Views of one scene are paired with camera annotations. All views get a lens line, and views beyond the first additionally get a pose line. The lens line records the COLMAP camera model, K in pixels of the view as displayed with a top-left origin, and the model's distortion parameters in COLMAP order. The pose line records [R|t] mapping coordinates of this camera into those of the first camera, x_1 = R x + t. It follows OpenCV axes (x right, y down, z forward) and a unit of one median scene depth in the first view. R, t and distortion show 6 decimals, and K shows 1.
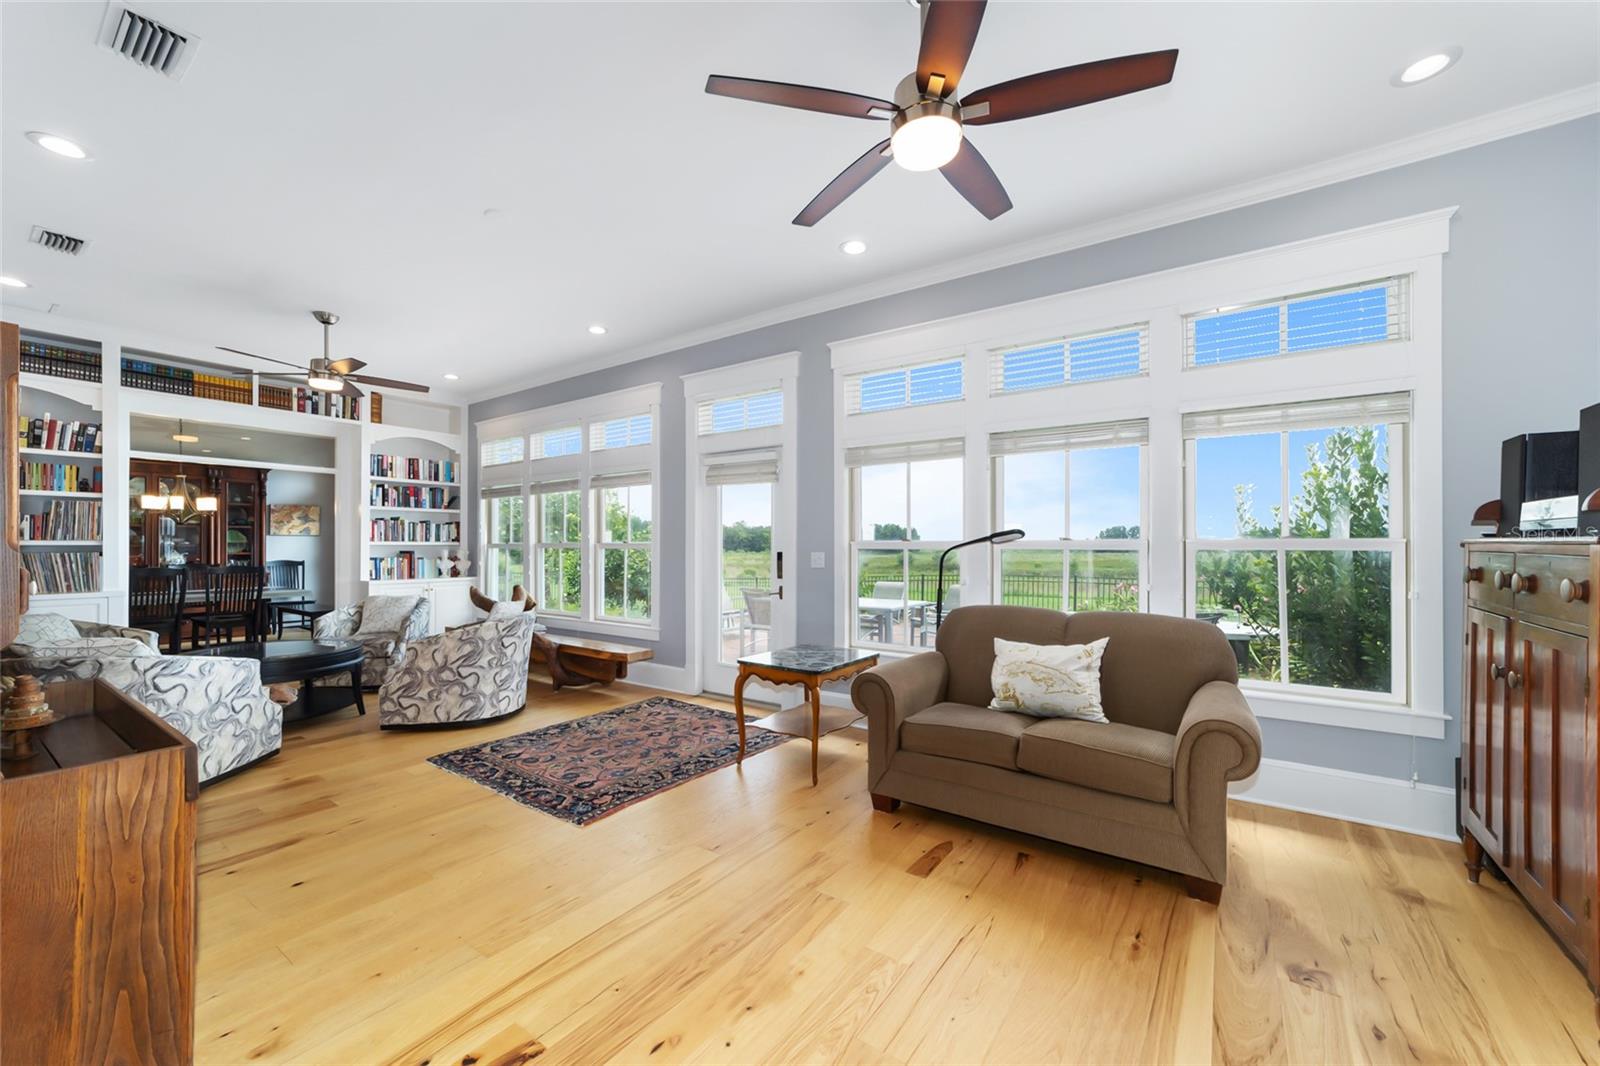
lens RADIAL K [[615.6, 0, 801.9], [0, 615.6, 531.1], [0, 0, 1]] dist [-0.003058, -0.000201]
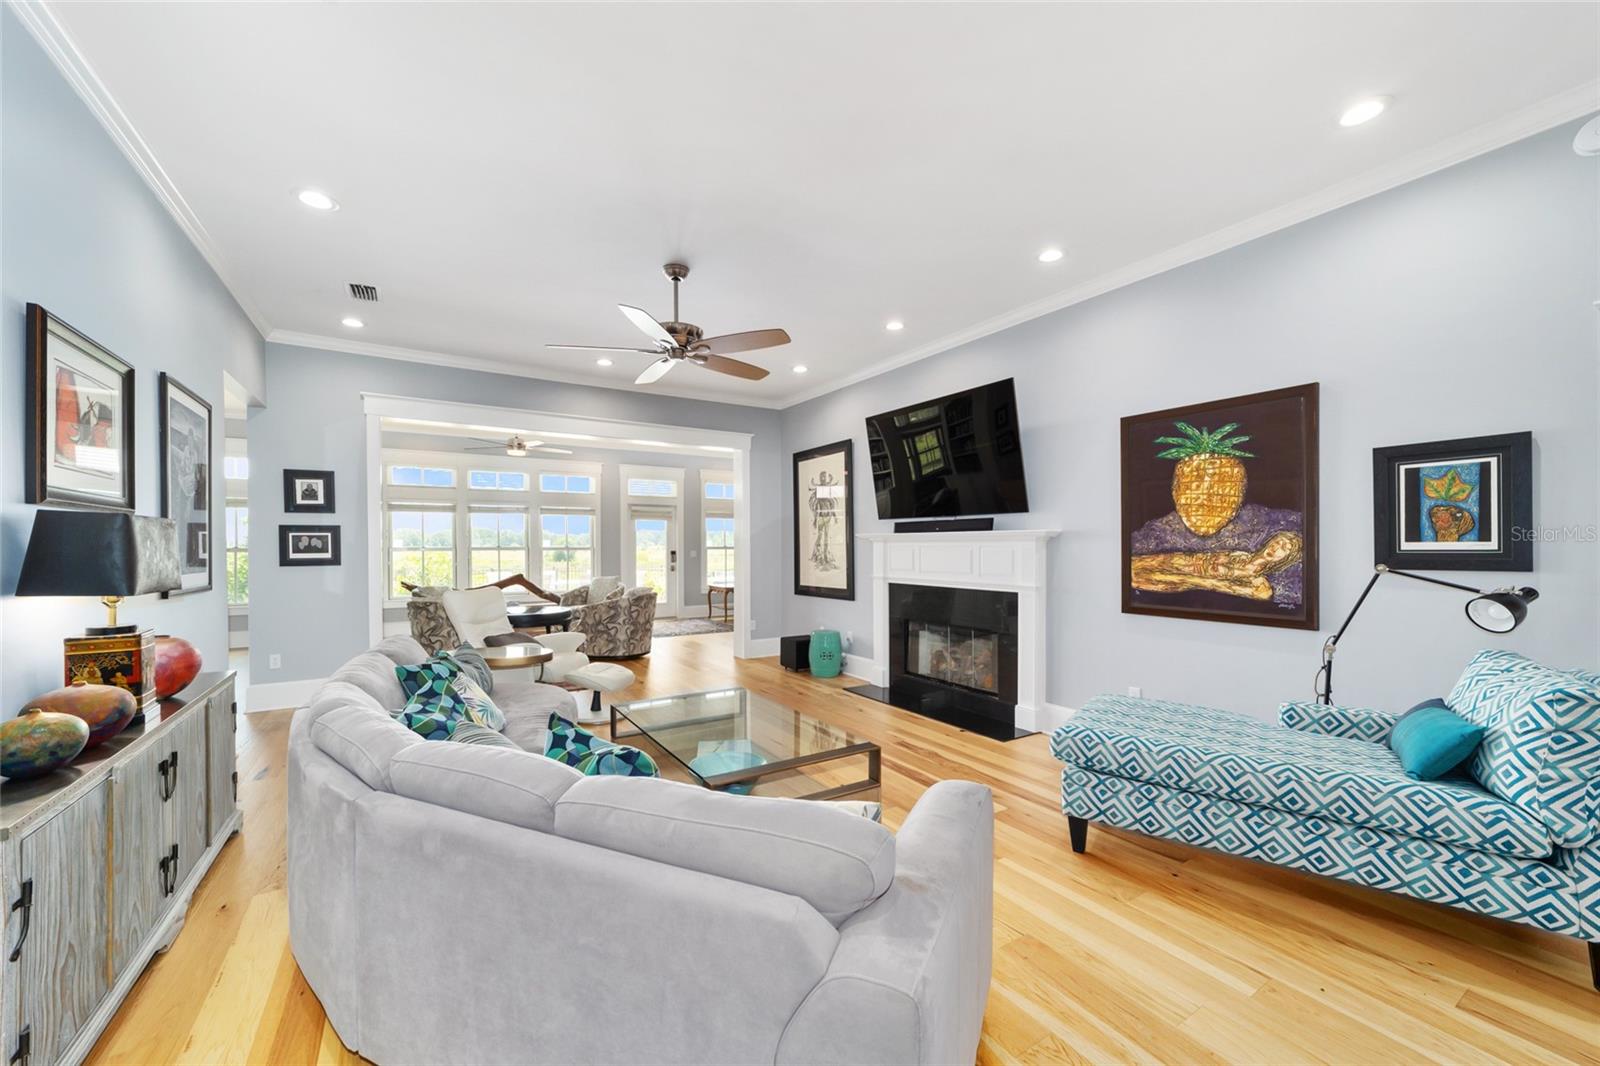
lens RADIAL K [[615.6, 0, 797.9], [0, 615.6, 538.1], [0, 0, 1]] dist [-0.003058, -0.000201]
pose [[0.944576, -0.000280, -0.328293, 0.463955], [-0.000457, 0.999998, -0.002167, -0.001785], [0.328293, 0.002197, 0.944573, -0.384595]]
